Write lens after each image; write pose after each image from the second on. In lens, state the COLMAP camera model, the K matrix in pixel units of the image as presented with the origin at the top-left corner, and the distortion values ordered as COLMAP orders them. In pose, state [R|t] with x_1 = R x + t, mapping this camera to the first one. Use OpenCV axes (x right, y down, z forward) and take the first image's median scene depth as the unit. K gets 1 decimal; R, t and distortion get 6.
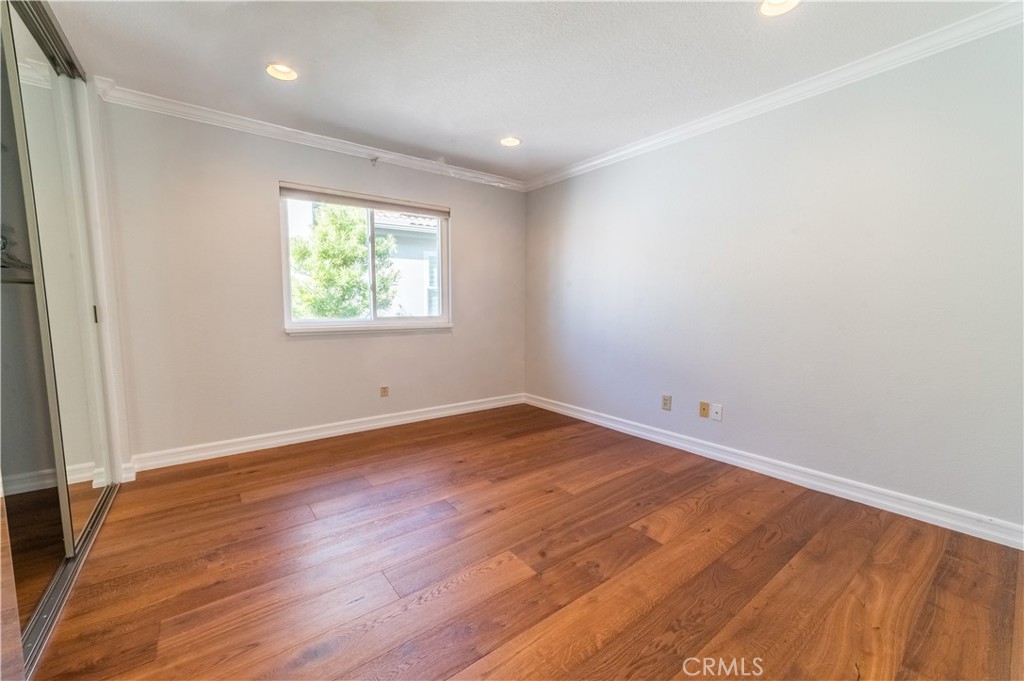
lens RADIAL K [[417.0, 0, 512.0], [0, 417.0, 345.1], [0, 0, 1]] dist [-0.025406, 0.009089]
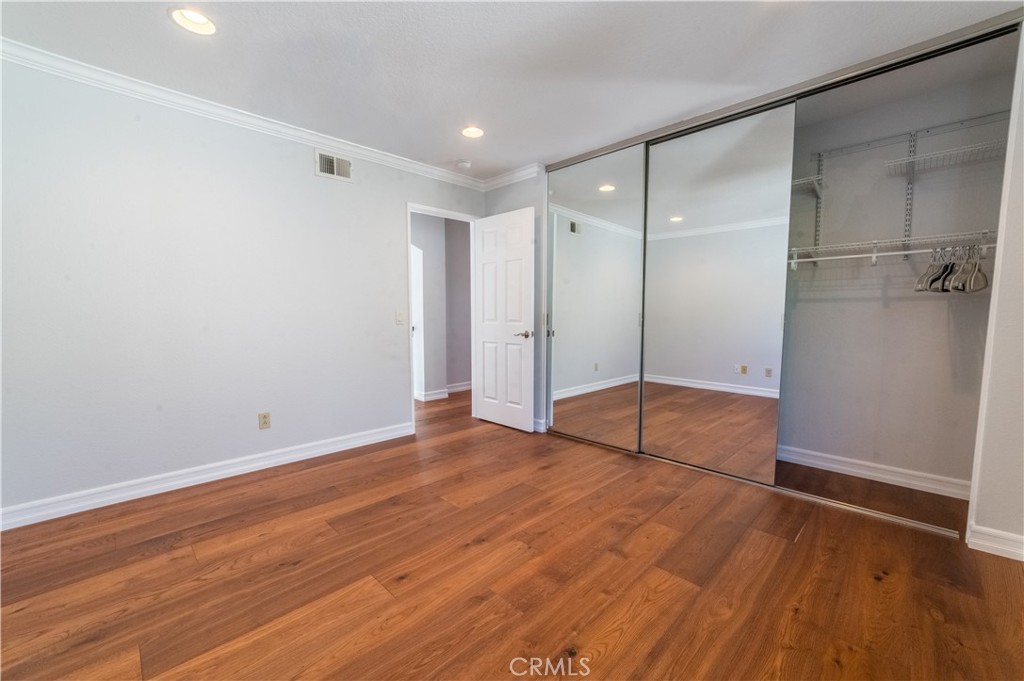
lens RADIAL K [[417.0, 0, 512.0], [0, 417.0, 345.1], [0, 0, 1]] dist [-0.025406, 0.009089]
pose [[-0.990460, 0.009643, -0.137464, 0.001507], [-0.014333, 0.984928, 0.172370, -0.168078], [0.137055, 0.172696, -0.975393, 1.748648]]
